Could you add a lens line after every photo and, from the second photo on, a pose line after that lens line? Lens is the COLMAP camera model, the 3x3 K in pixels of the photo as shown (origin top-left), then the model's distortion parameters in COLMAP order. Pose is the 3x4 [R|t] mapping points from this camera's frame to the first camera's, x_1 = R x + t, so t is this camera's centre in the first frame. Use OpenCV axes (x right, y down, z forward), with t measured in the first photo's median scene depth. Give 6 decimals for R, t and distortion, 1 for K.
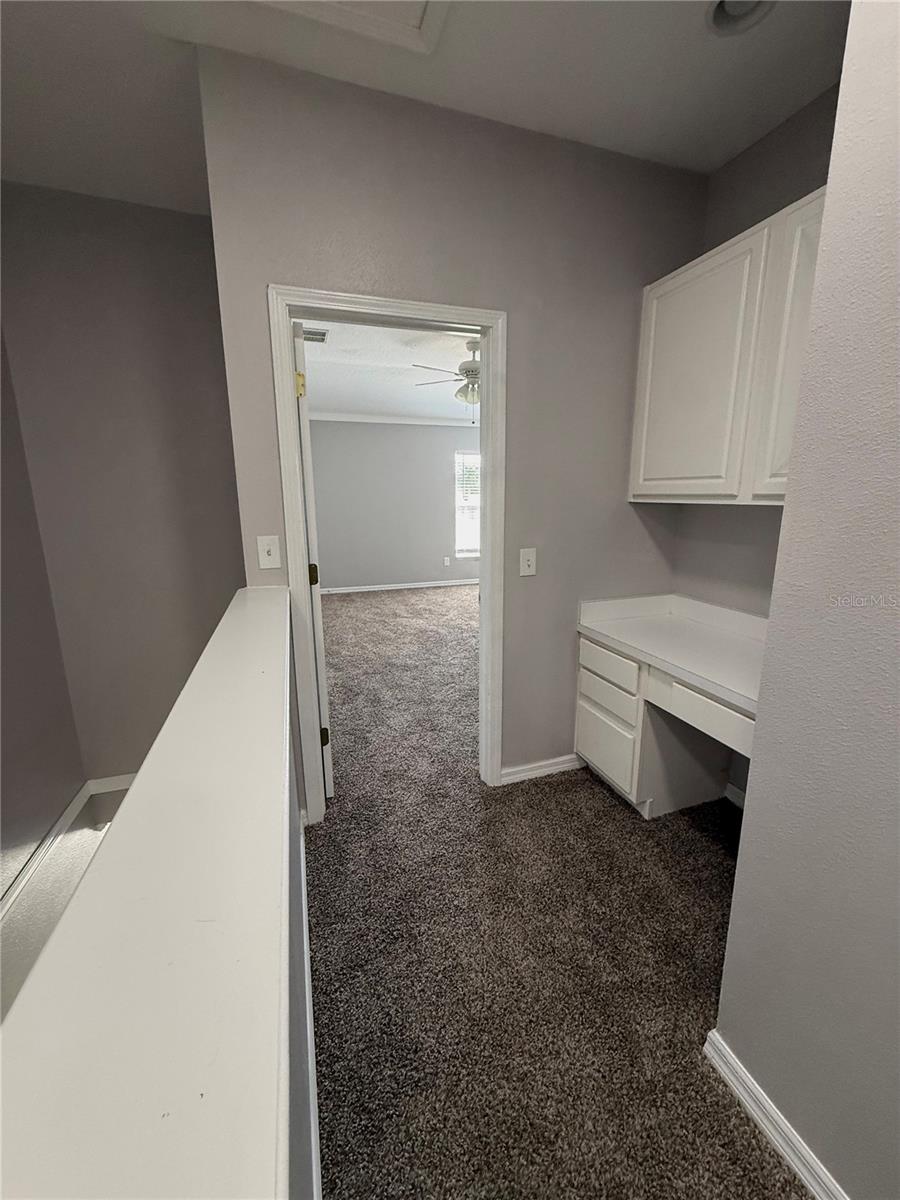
lens RADIAL K [[477.7, 0, 450.1], [0, 477.7, 594.6], [0, 0, 1]] dist [-0.001632, 0.000378]
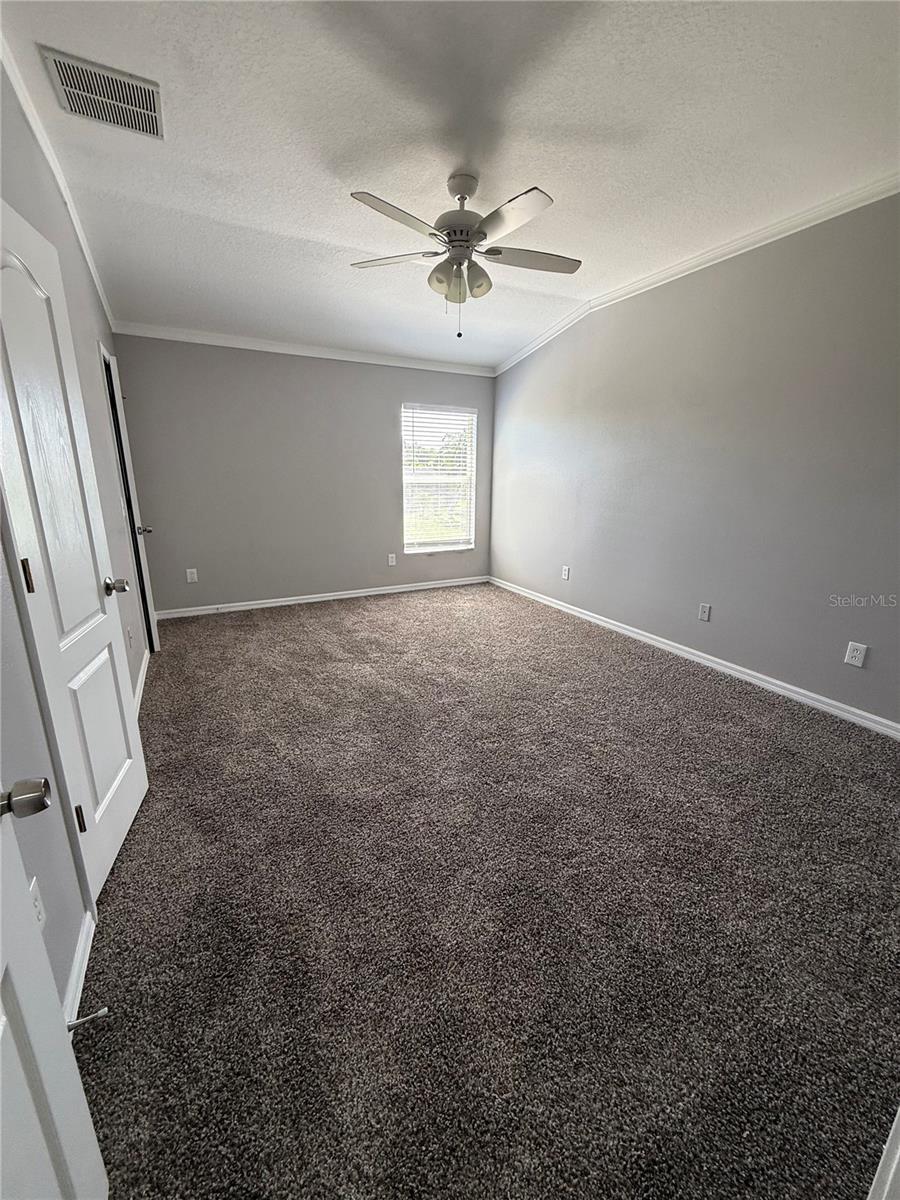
lens RADIAL K [[477.7, 0, 450.1], [0, 477.7, 594.6], [0, 0, 1]] dist [-0.001632, 0.000378]
pose [[0.986448, -0.025736, 0.162040, -0.057374], [0.017477, 0.998484, 0.052192, -0.078505], [-0.163138, -0.048653, 0.985403, 0.403470]]
